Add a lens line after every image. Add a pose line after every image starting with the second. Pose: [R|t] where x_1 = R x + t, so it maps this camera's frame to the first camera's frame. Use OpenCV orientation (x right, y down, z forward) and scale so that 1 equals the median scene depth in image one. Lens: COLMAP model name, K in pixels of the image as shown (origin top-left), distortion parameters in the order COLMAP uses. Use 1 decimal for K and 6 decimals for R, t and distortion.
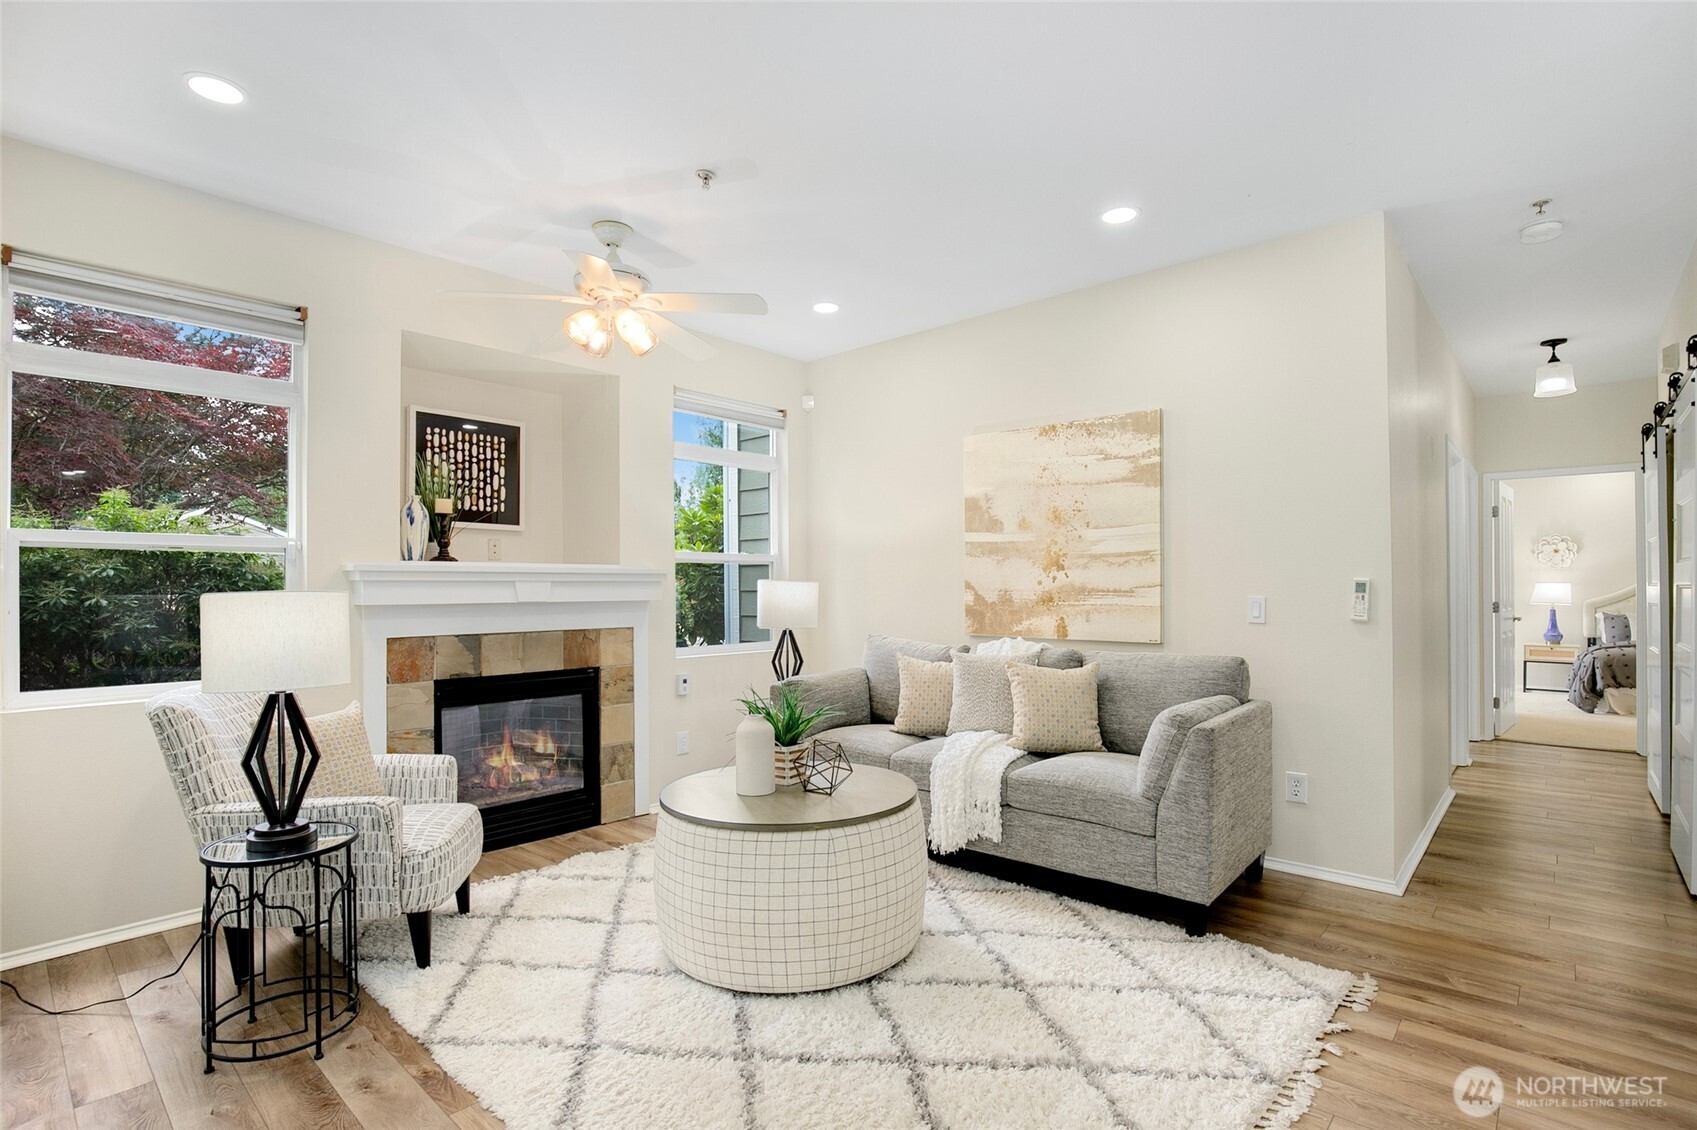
lens RADIAL K [[812.0, 0, 864.7], [0, 812.0, 582.0], [0, 0, 1]] dist [-0.031311, 0.003665]
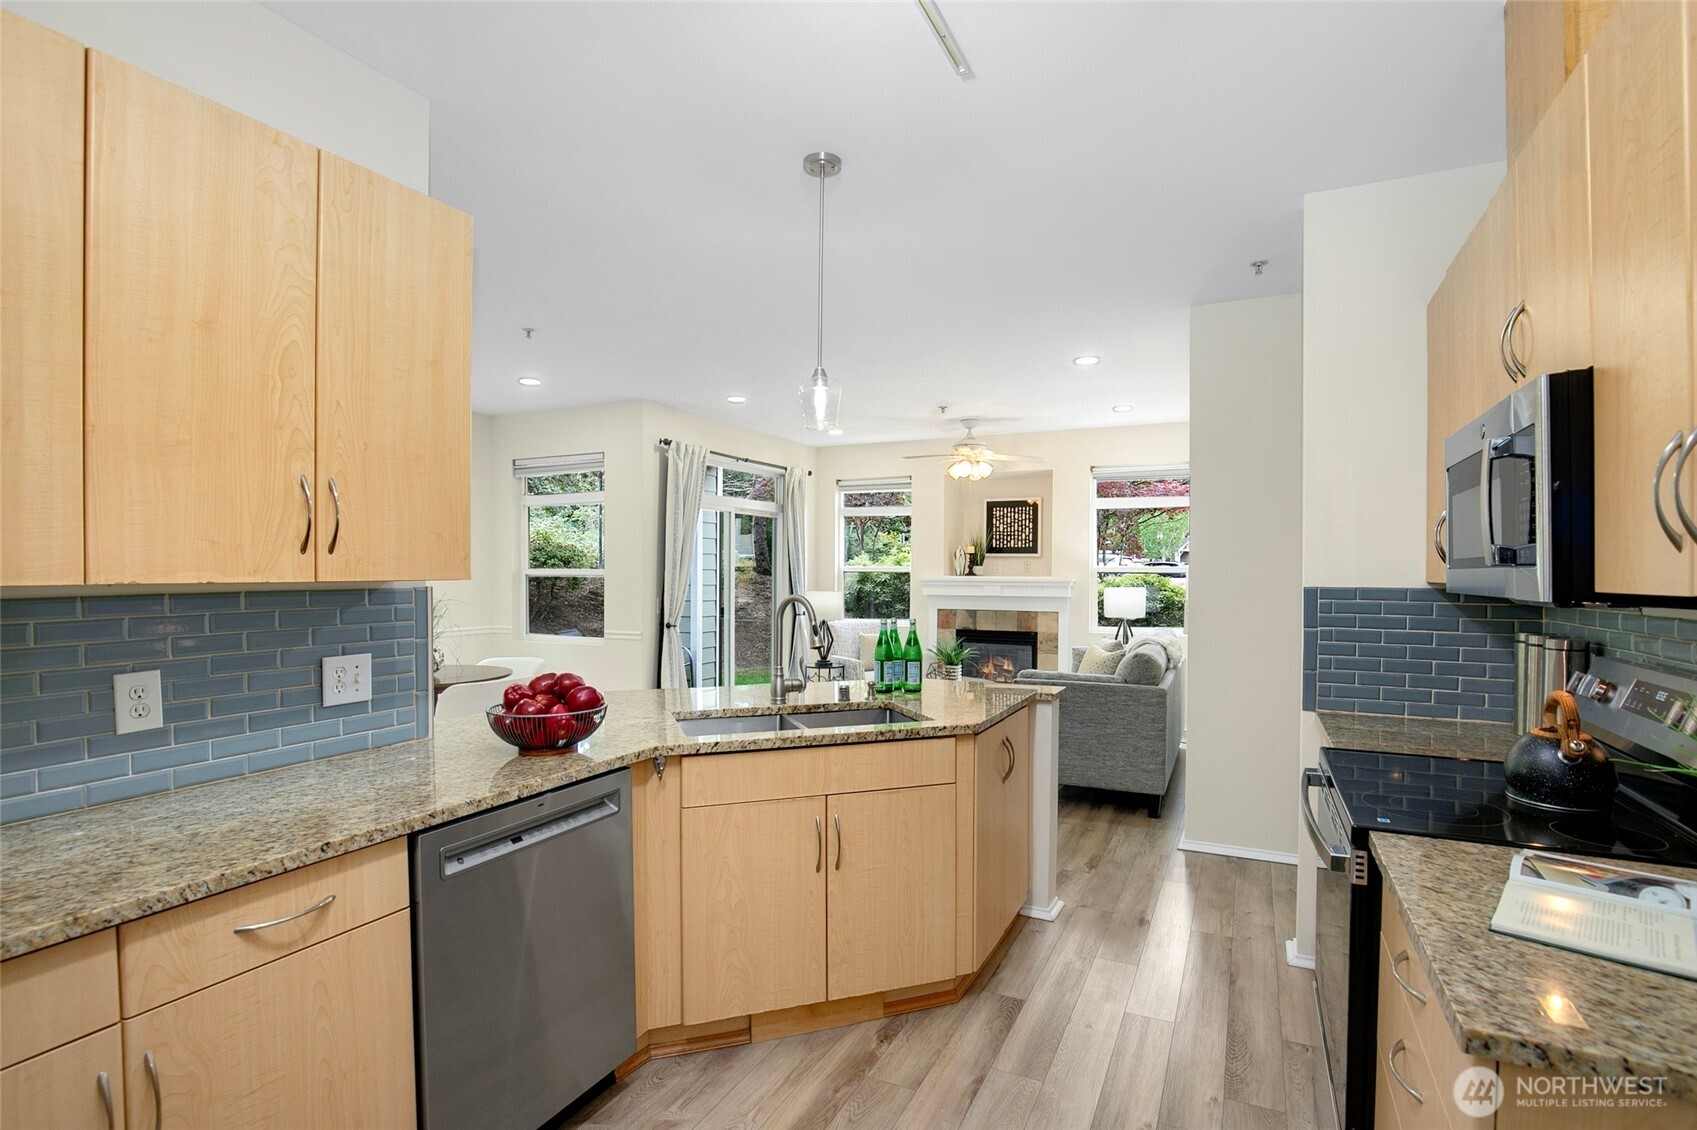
lens RADIAL K [[812.0, 0, 842.4], [0, 812.0, 581.0], [0, 0, 1]] dist [-0.031311, 0.003665]
pose [[0.239228, 0.016553, -0.970822, 1.415504], [0.004404, 0.999826, 0.018133, -0.048415], [0.970953, -0.008613, 0.239114, 0.139199]]
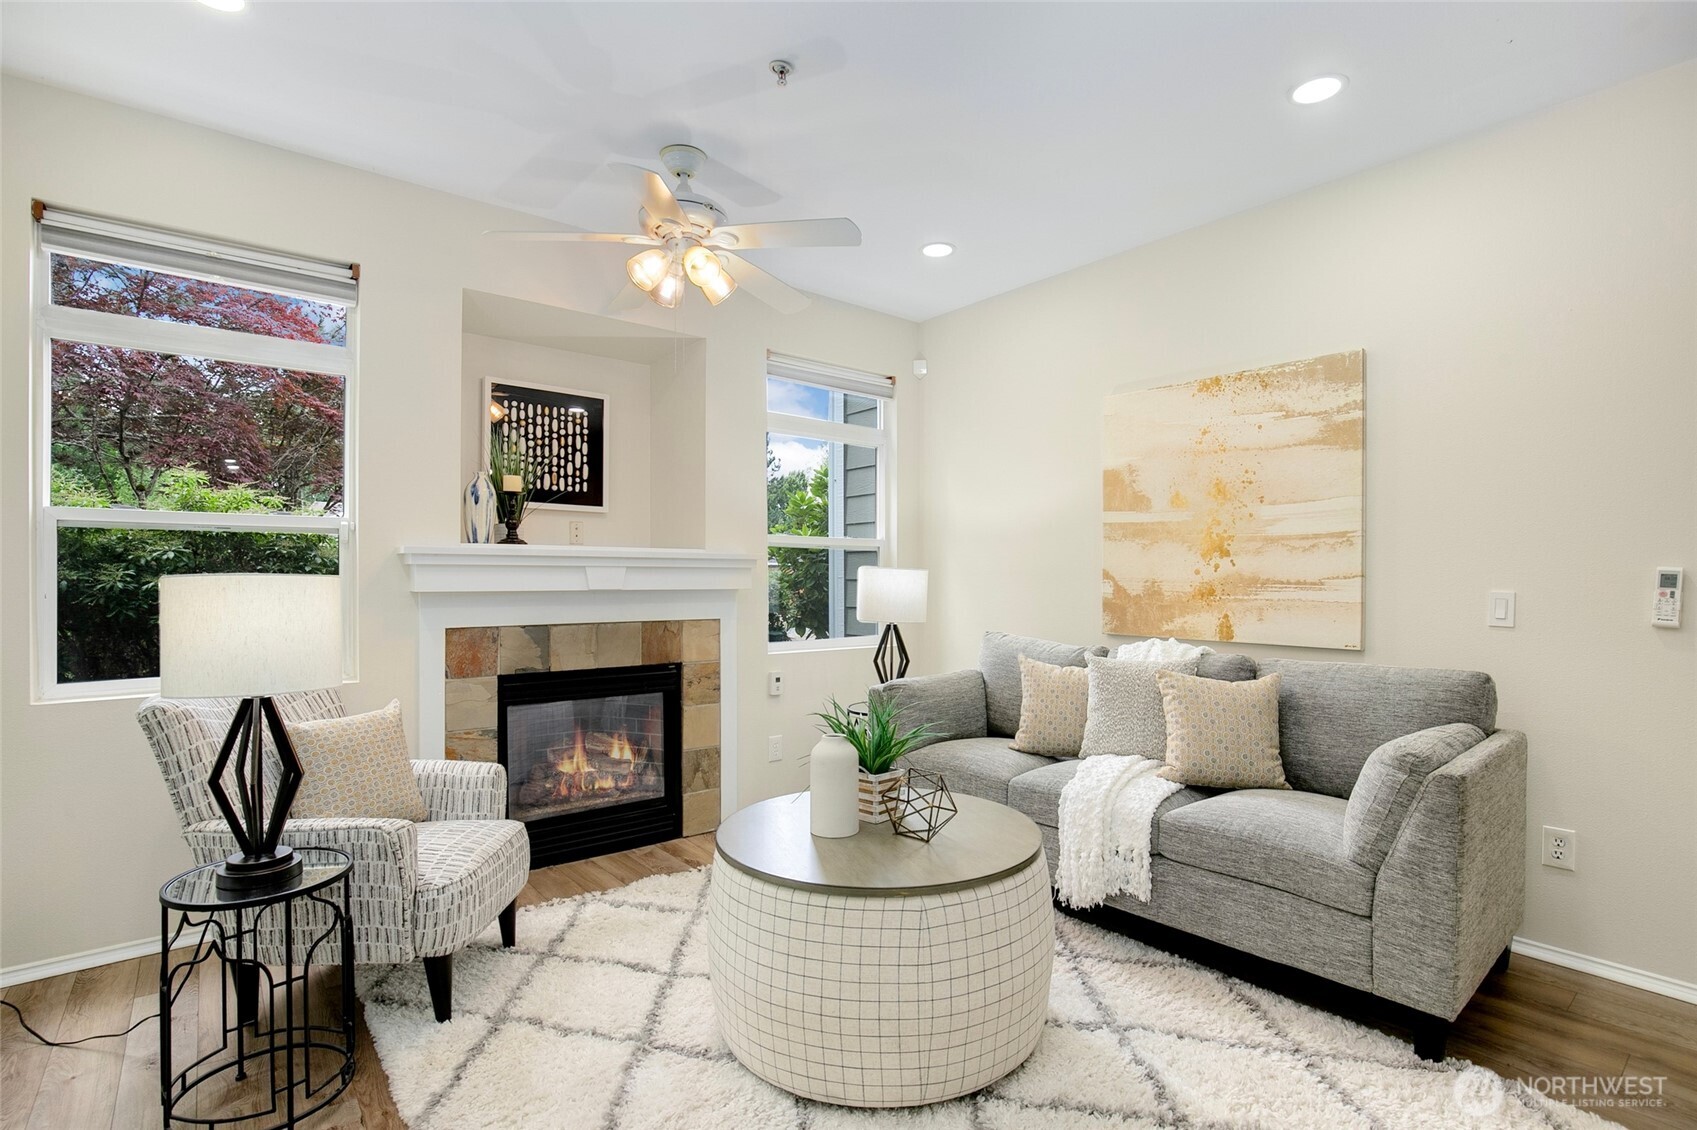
lens RADIAL K [[812.0, 0, 859.8], [0, 812.0, 579.4], [0, 0, 1]] dist [-0.031311, 0.003665]
pose [[0.987328, 0.007279, -0.158526, 0.009690], [-0.005777, 0.999934, 0.009932, 0.002509], [0.158588, -0.008890, 0.987305, 0.151262]]
